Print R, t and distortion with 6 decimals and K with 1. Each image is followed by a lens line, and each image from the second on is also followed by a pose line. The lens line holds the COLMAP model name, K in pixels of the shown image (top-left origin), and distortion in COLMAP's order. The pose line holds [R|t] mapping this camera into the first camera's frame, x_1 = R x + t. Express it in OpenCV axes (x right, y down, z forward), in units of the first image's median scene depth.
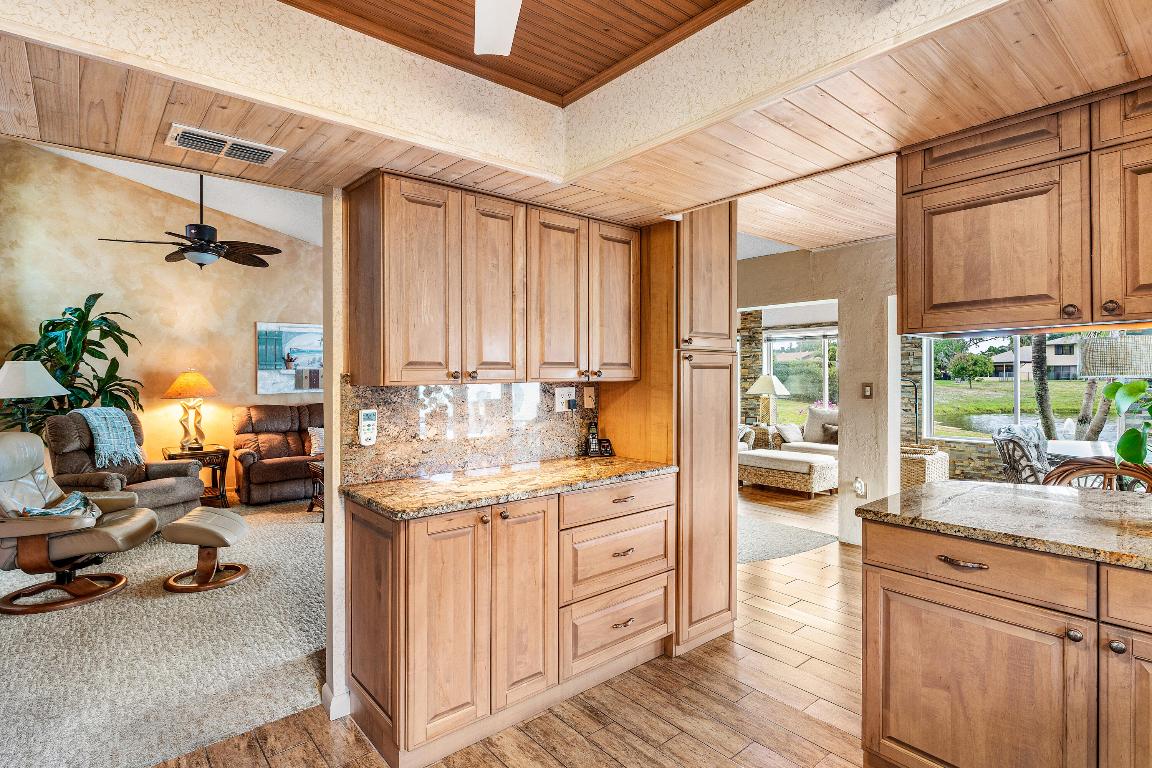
lens RADIAL K [[575.4, 0, 593.0], [0, 575.4, 396.9], [0, 0, 1]] dist [-0.000719, -0.001538]
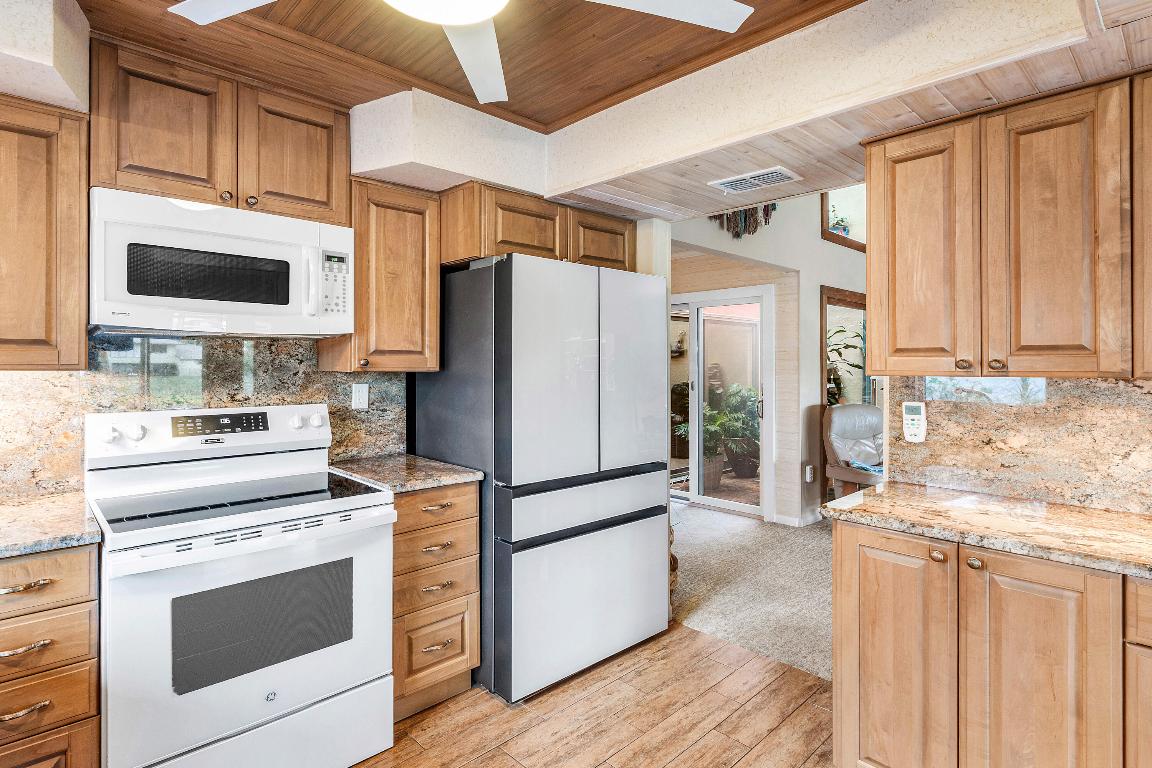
lens RADIAL K [[575.4, 0, 579.5], [0, 575.4, 385.9], [0, 0, 1]] dist [-0.000719, -0.001538]
pose [[0.053381, 0.046012, -0.997514, 0.464144], [-0.045175, 0.998026, 0.043618, -0.018399], [0.997552, 0.042734, 0.055354, 0.423915]]
